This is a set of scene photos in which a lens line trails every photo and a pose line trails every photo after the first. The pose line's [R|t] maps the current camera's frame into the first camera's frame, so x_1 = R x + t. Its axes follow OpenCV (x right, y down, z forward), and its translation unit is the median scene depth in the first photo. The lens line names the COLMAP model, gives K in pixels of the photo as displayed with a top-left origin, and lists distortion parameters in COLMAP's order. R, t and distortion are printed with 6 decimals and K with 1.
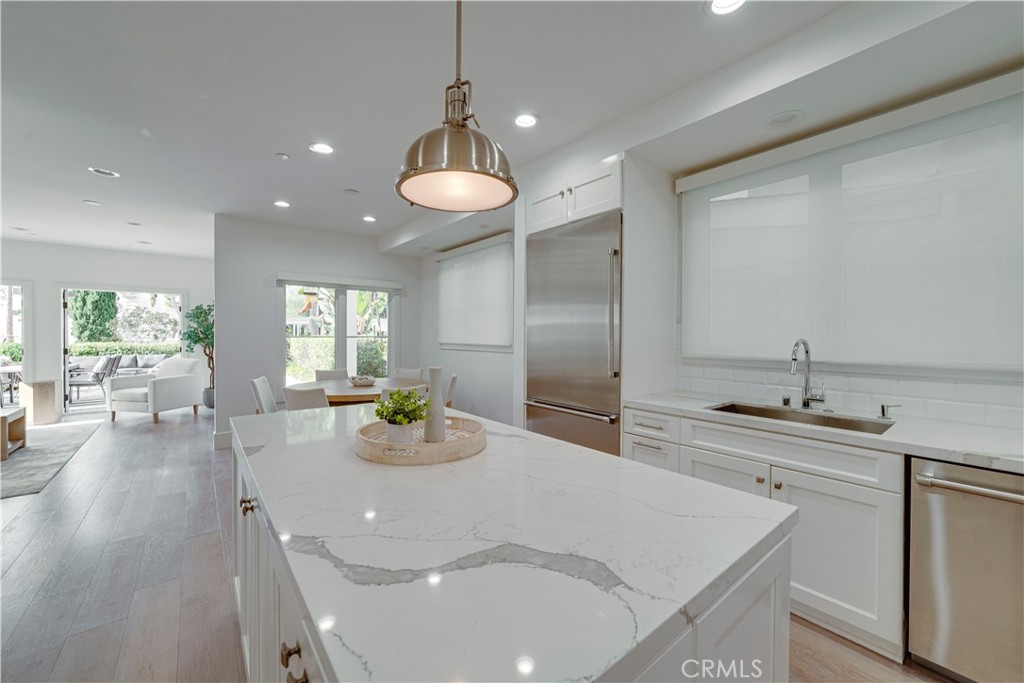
lens RADIAL K [[397.0, 0, 503.1], [0, 397.0, 338.5], [0, 0, 1]] dist [-0.001592, 0.005368]
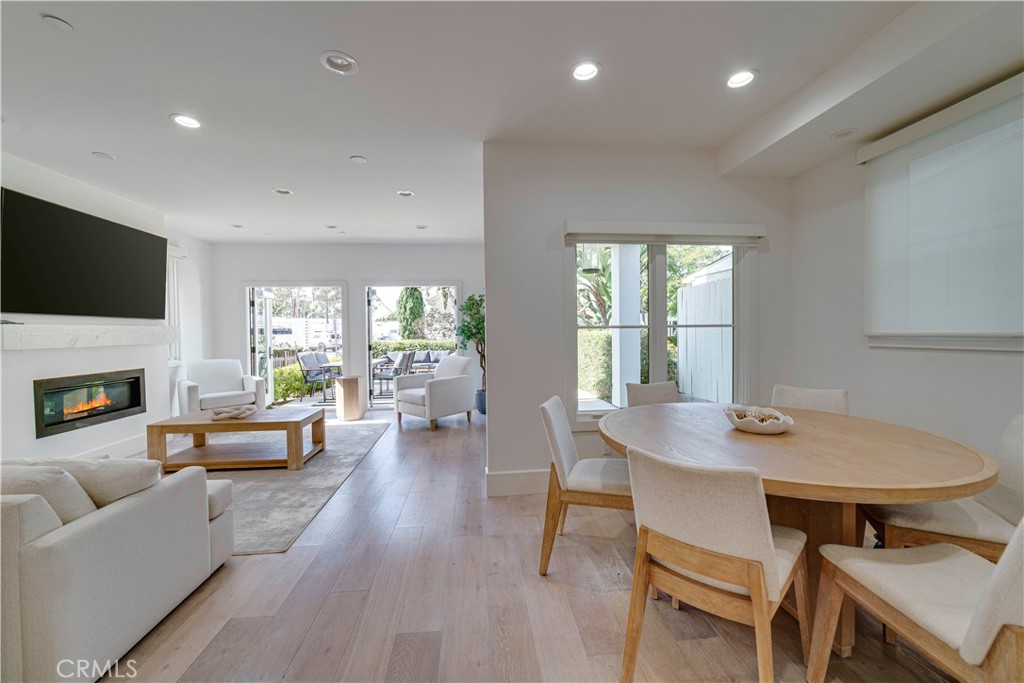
lens RADIAL K [[401.5, 0, 511.3], [0, 401.5, 330.1], [0, 0, 1]] dist [-0.000216, 0.000104]
pose [[0.843226, -0.018073, -0.537255, -0.222731], [0.011632, 0.999814, -0.015376, 0.006971], [0.537433, 0.006716, 0.843279, 0.310042]]
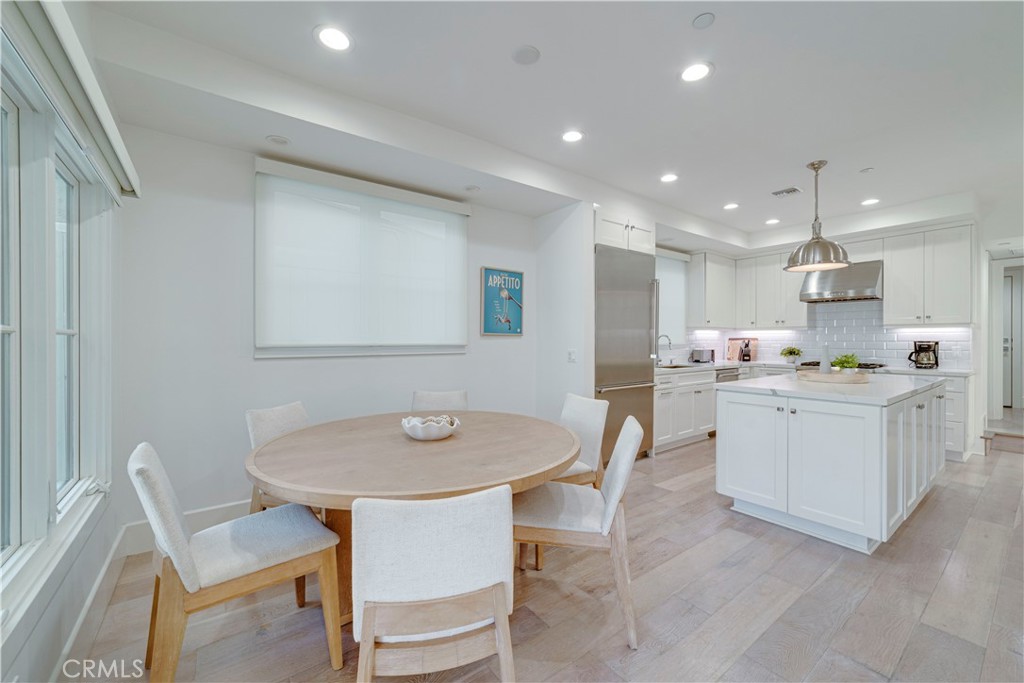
lens RADIAL K [[405.7, 0, 506.7], [0, 405.7, 341.2], [0, 0, 1]] dist [-0.019775, 0.007431]
pose [[0.032424, -0.006382, 0.999454, -0.530089], [0.009838, 0.999933, 0.006065, 0.004496], [-0.999426, 0.009636, 0.032485, 0.585200]]
